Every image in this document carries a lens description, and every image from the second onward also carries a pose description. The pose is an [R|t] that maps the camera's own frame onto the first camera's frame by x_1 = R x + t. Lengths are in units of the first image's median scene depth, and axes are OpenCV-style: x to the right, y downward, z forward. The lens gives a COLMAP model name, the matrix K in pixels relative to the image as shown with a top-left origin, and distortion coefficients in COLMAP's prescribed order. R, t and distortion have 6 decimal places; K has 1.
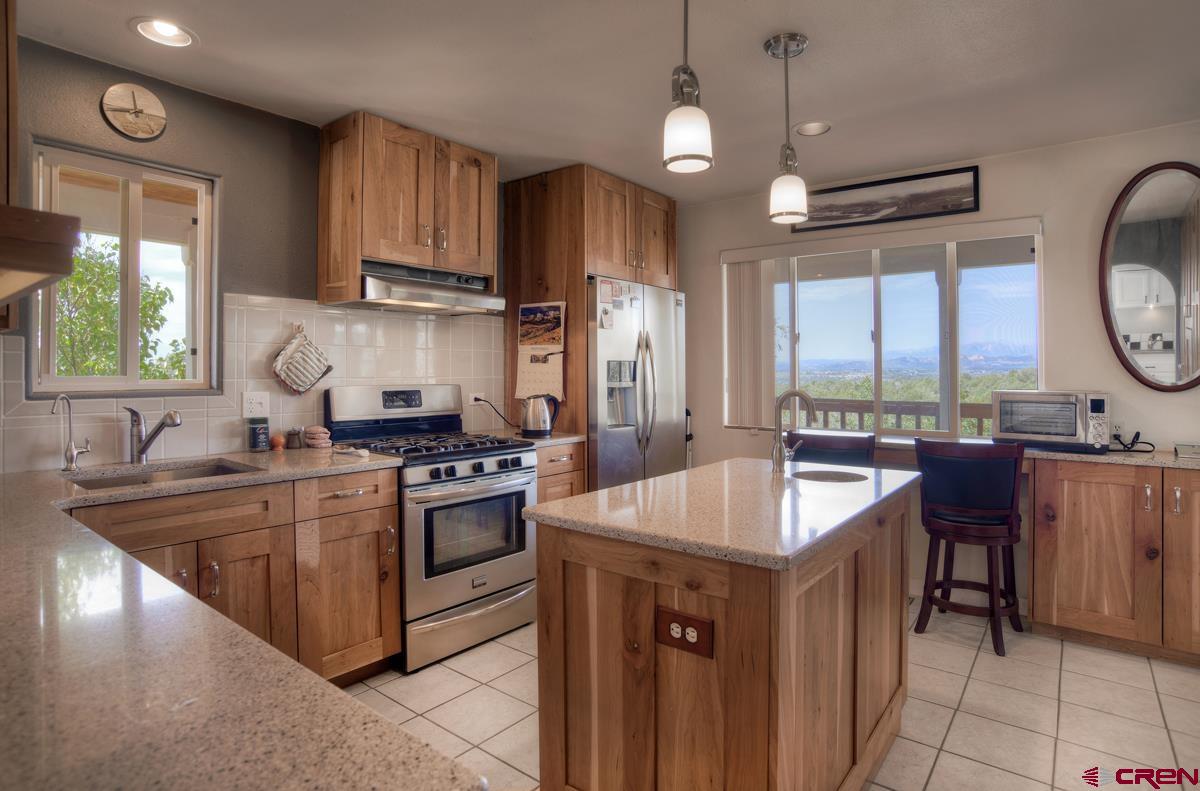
lens RADIAL K [[618.7, 0, 597.7], [0, 618.7, 373.3], [0, 0, 1]] dist [-0.024377, -0.000295]
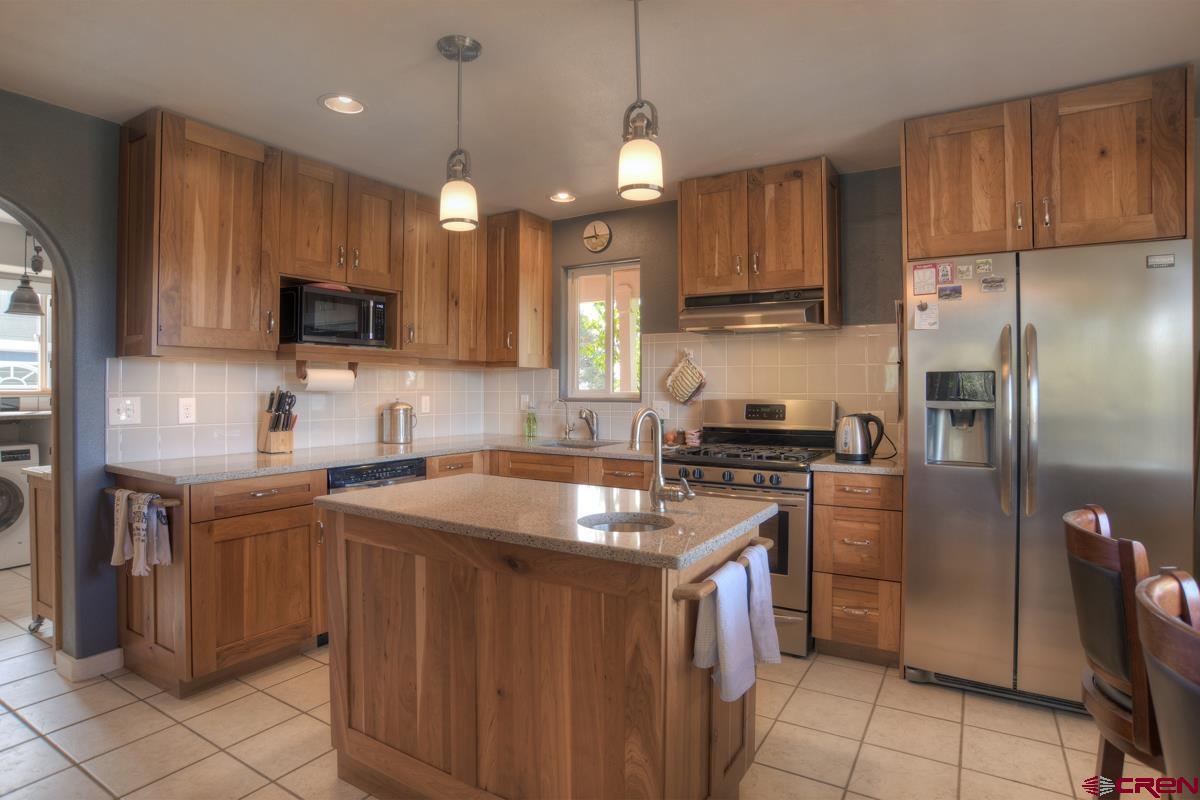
lens RADIAL K [[642.9, 0, 600.0], [0, 642.9, 400.0], [0, 0, 1]] dist [-0.077999, 0.061333]
pose [[0.154521, 0.017749, -0.987830, 0.778119], [-0.004202, 0.999841, 0.017308, 0.001715], [0.987981, 0.001477, 0.154571, 0.547210]]
